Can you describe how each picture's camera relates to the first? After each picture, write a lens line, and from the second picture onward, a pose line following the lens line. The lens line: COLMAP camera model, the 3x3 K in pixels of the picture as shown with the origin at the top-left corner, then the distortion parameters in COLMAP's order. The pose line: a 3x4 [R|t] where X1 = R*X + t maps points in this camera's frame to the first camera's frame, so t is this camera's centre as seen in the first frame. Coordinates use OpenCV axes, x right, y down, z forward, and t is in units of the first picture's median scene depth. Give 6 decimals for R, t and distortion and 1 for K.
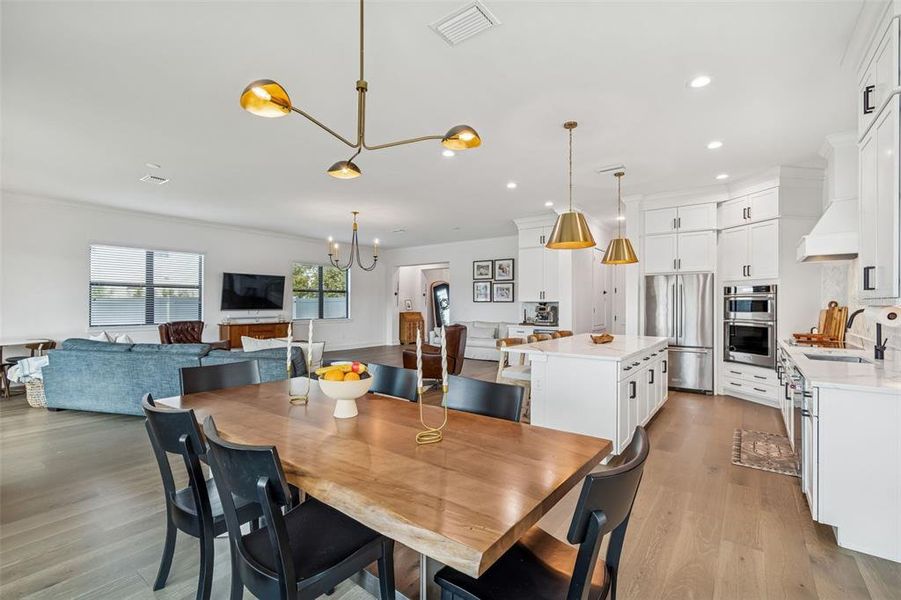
lens RADIAL K [[401.9, 0, 448.1], [0, 401.9, 301.1], [0, 0, 1]] dist [0.003001, -0.001135]
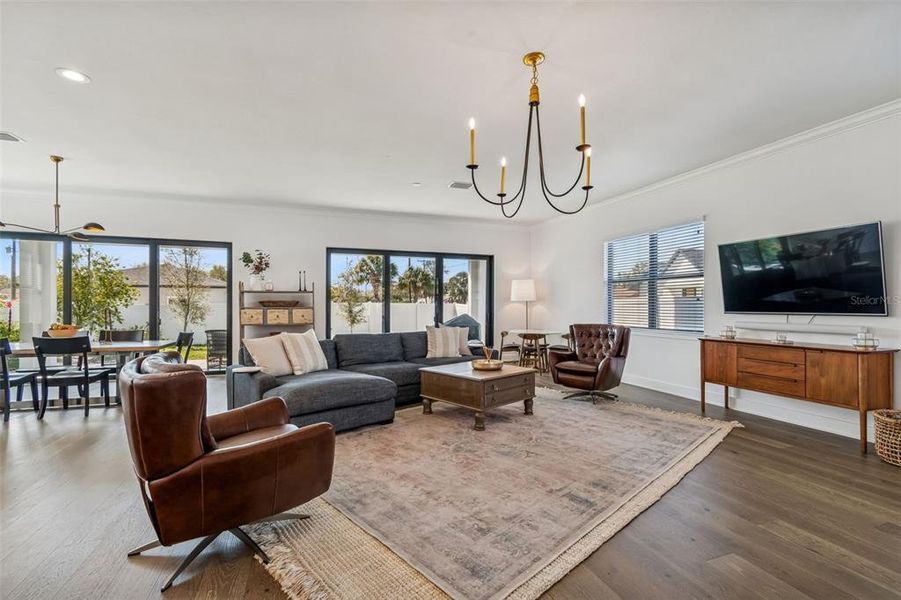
lens RADIAL K [[401.9, 0, 450.6], [0, 401.9, 303.5], [0, 0, 1]] dist [0.003001, -0.001135]
pose [[-0.547651, -0.005593, -0.836688, 0.168101], [0.004242, 0.999946, -0.009460, 0.019786], [0.836696, -0.008730, -0.547597, 1.438991]]
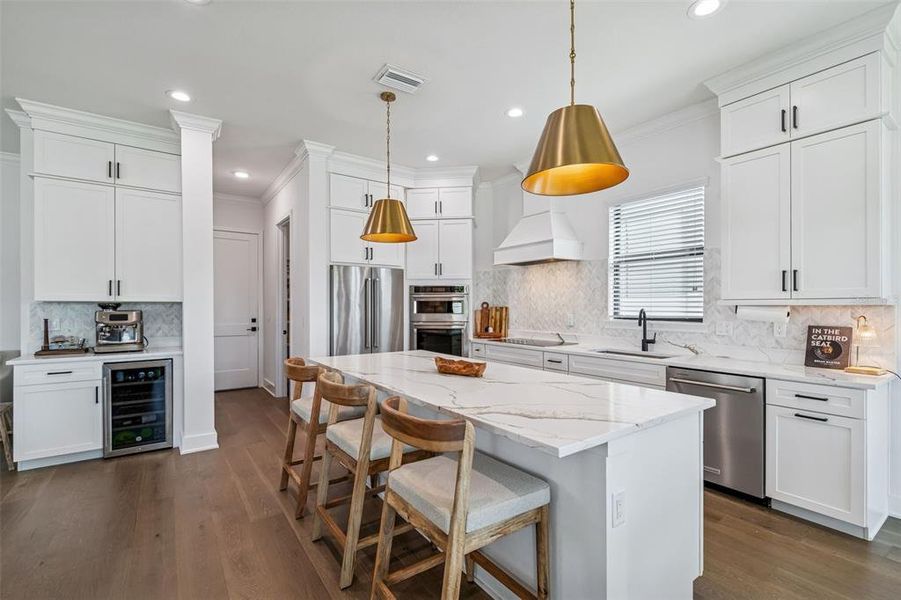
lens RADIAL K [[401.9, 0, 448.3], [0, 401.9, 305.8], [0, 0, 1]] dist [0.003001, -0.001135]
pose [[0.308997, -0.004679, 0.951051, -0.124200], [-0.002902, 0.999979, 0.005863, 0.003517], [-0.951058, -0.004571, 0.308977, 0.636339]]
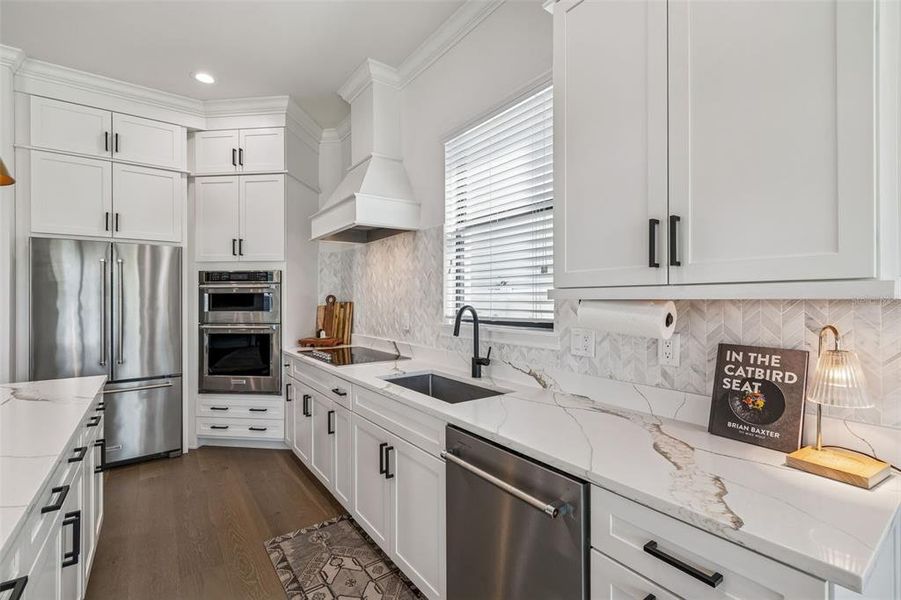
lens RADIAL K [[401.9, 0, 448.5], [0, 401.9, 299.5], [0, 0, 1]] dist [0.003001, -0.001135]
pose [[0.295239, -0.003881, 0.955415, 0.212113], [-0.002371, 0.999986, 0.004794, 0.003891], [-0.955420, -0.003681, 0.295226, 0.451820]]
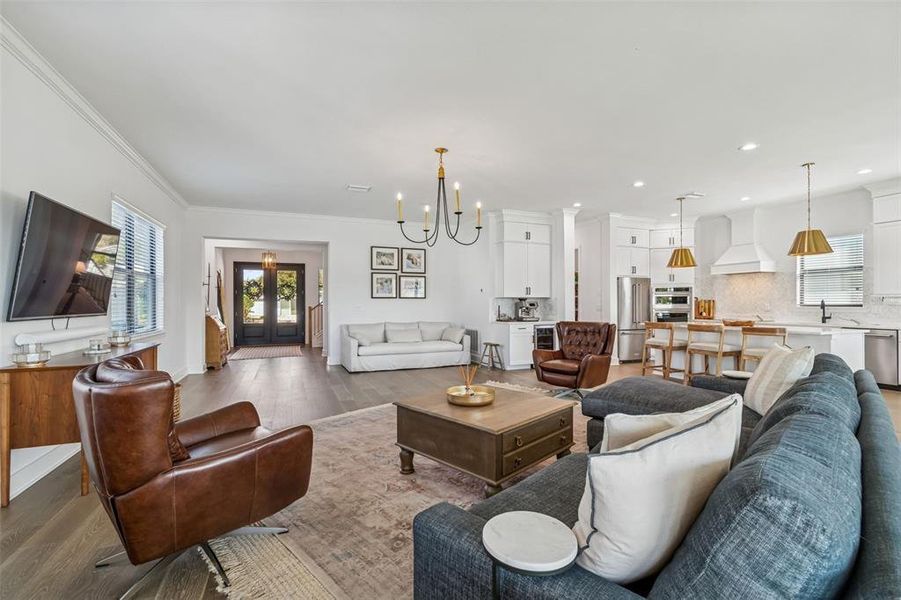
lens RADIAL K [[401.9, 0, 448.6], [0, 401.9, 300.9], [0, 0, 1]] dist [0.003001, -0.001135]
pose [[0.519562, -0.001431, 0.854431, -0.967349], [0.000483, 0.999999, 0.001381, 0.011828], [-0.854432, -0.000304, 0.519563, 0.856371]]
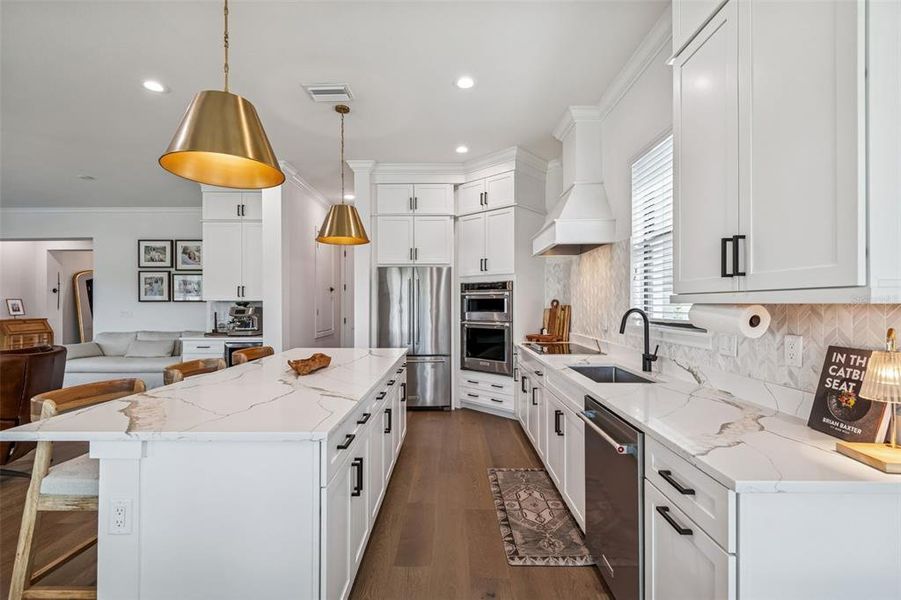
lens RADIAL K [[401.9, 0, 447.6], [0, 401.9, 300.9], [0, 0, 1]] dist [0.003001, -0.001135]
pose [[0.807573, -0.000987, 0.589767, 0.152400], [0.001172, 0.999999, 0.000068, 0.002719], [-0.589766, 0.000636, 0.807574, 0.316434]]
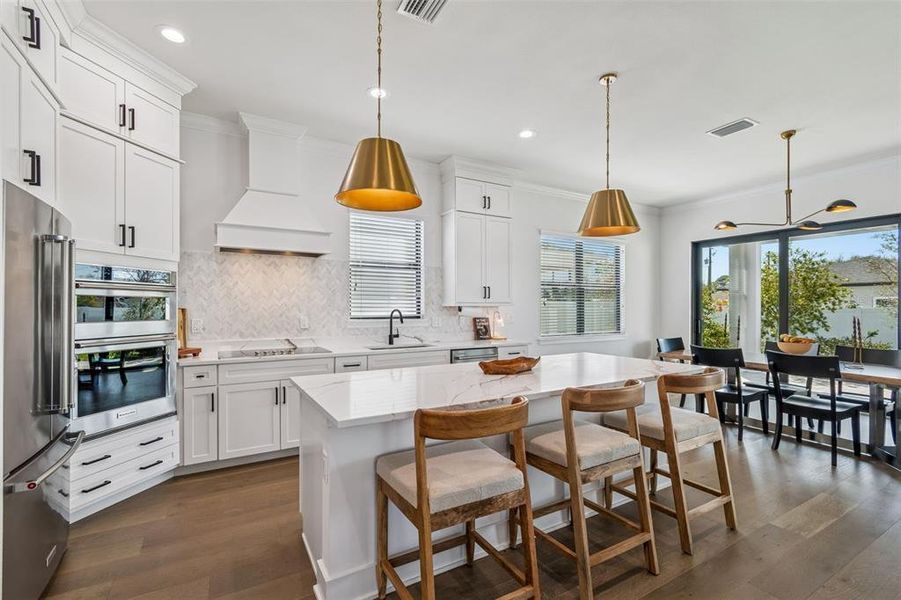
lens RADIAL K [[401.9, 0, 448.6], [0, 401.9, 305.9], [0, 0, 1]] dist [0.003001, -0.001135]
pose [[-0.920030, -0.001593, 0.391845, 0.179976], [-0.004654, 0.999966, -0.006862, 0.009694], [-0.391820, -0.008137, -0.920006, 1.192087]]
